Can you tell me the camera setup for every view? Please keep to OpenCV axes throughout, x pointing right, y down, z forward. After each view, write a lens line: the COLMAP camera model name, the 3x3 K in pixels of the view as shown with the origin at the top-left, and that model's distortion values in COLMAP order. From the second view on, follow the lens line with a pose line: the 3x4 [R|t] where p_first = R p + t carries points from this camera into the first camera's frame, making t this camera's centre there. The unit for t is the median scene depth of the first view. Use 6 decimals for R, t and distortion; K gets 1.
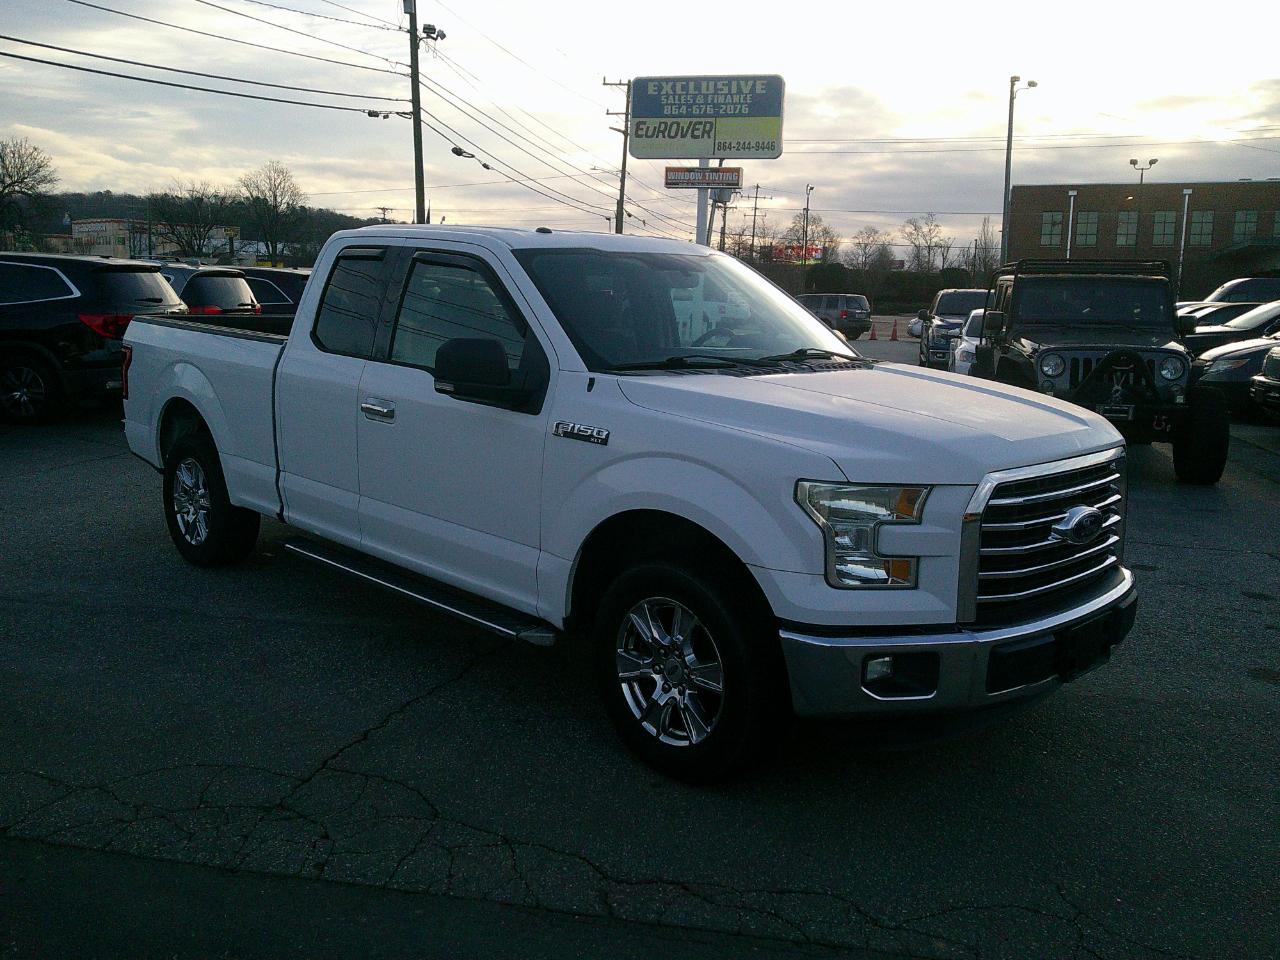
lens RADIAL K [[1094.8, 0, 629.8], [0, 1094.8, 491.5], [0, 0, 1]] dist [0.055187, -0.125797]
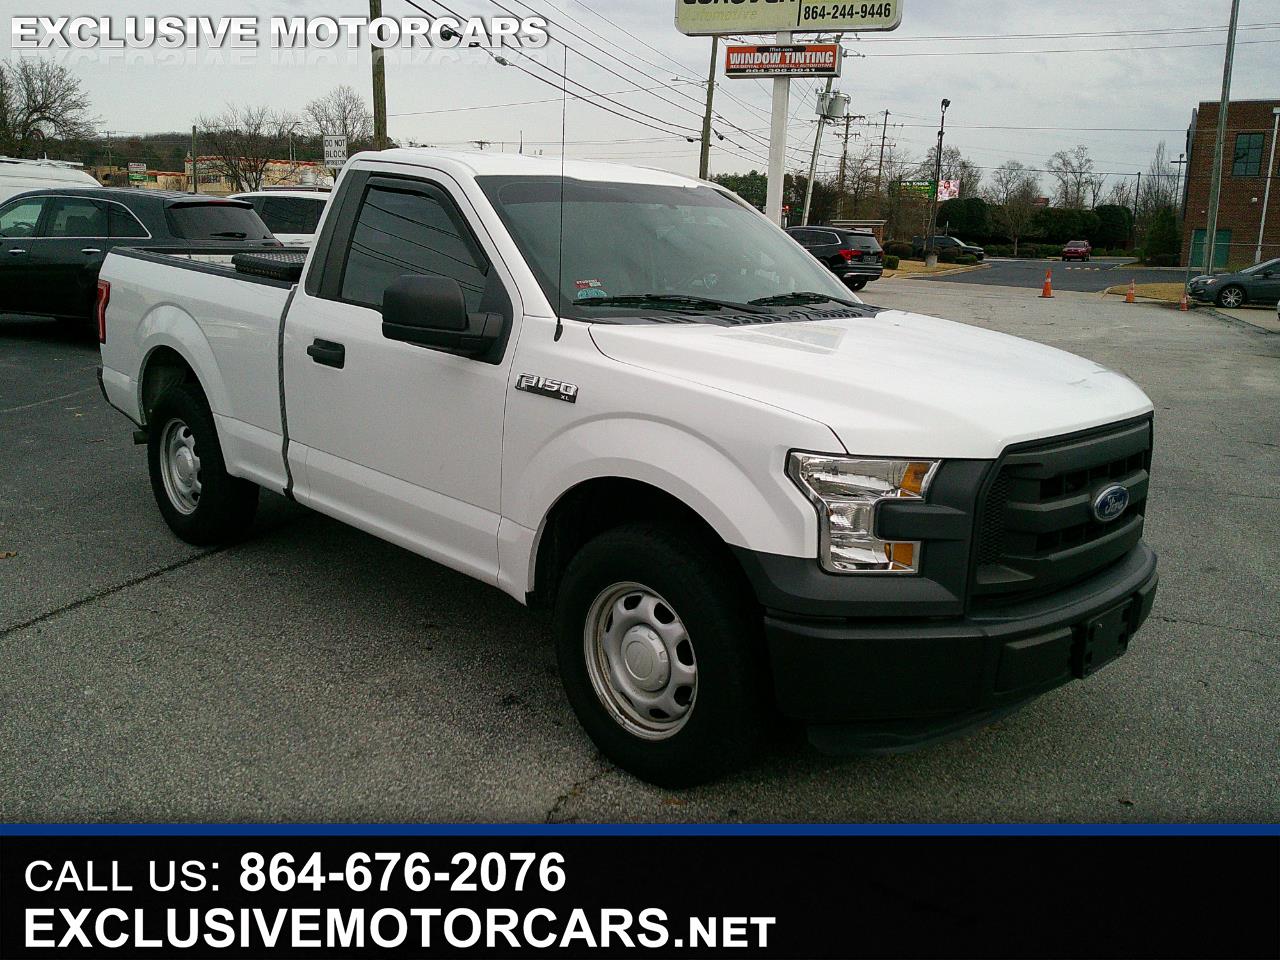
lens RADIAL K [[1094.8, 0, 618.8], [0, 1094.8, 476.7], [0, 0, 1]] dist [0.055187, -0.125797]
pose [[0.992685, 0.027618, -0.117536, 0.052906], [-0.022970, 0.998907, 0.040718, -0.051972], [0.118532, -0.037720, 0.992234, 0.294531]]
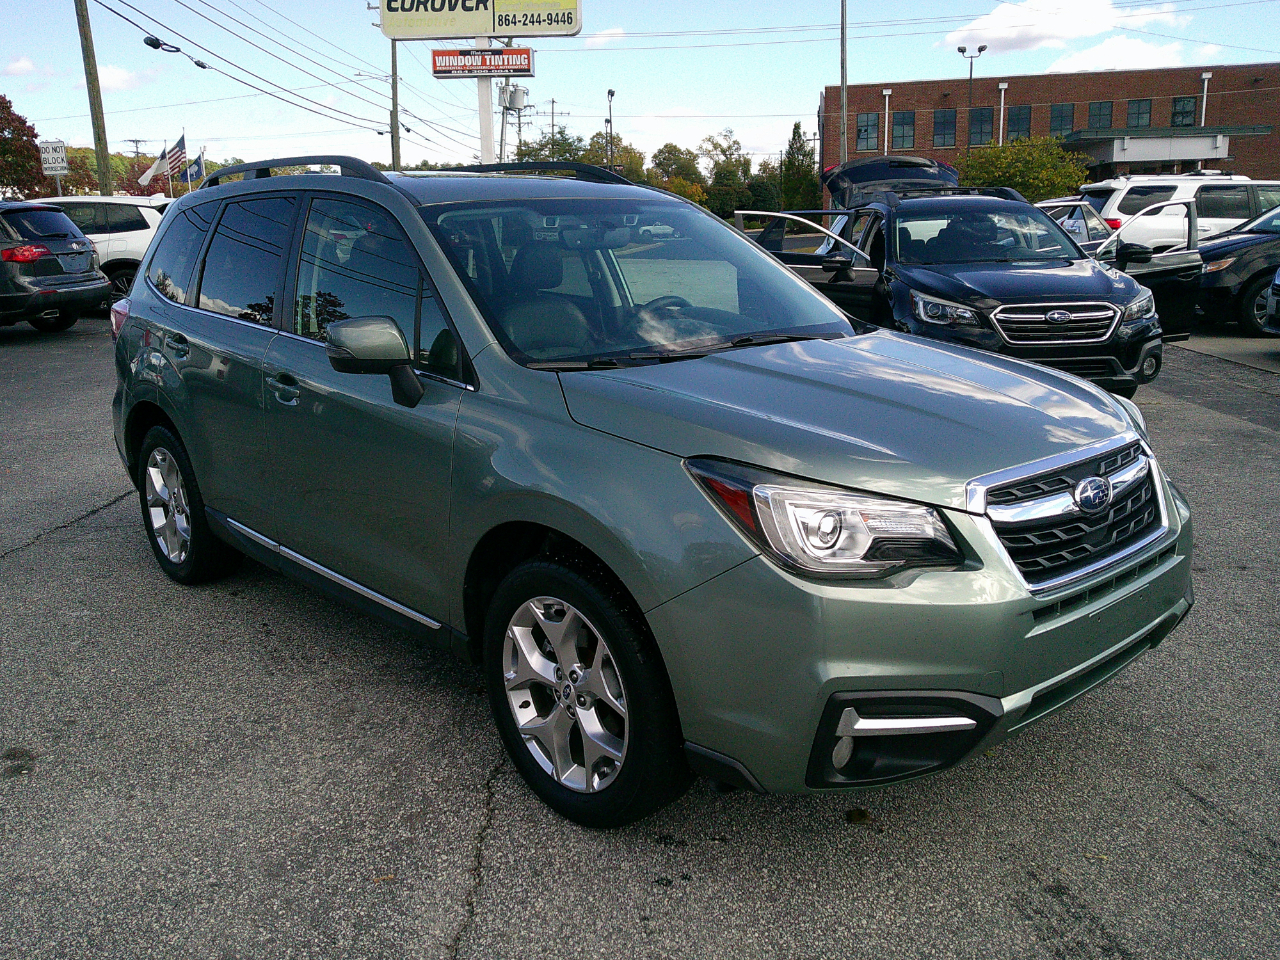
lens RADIAL K [[1094.8, 0, 616.0], [0, 1094.8, 468.1], [0, 0, 1]] dist [0.055187, -0.125797]
pose [[0.985680, -0.080775, 0.148018, 0.021772], [0.074175, 0.996011, 0.049594, -0.035478], [-0.151434, -0.037905, 0.987740, 0.215667]]
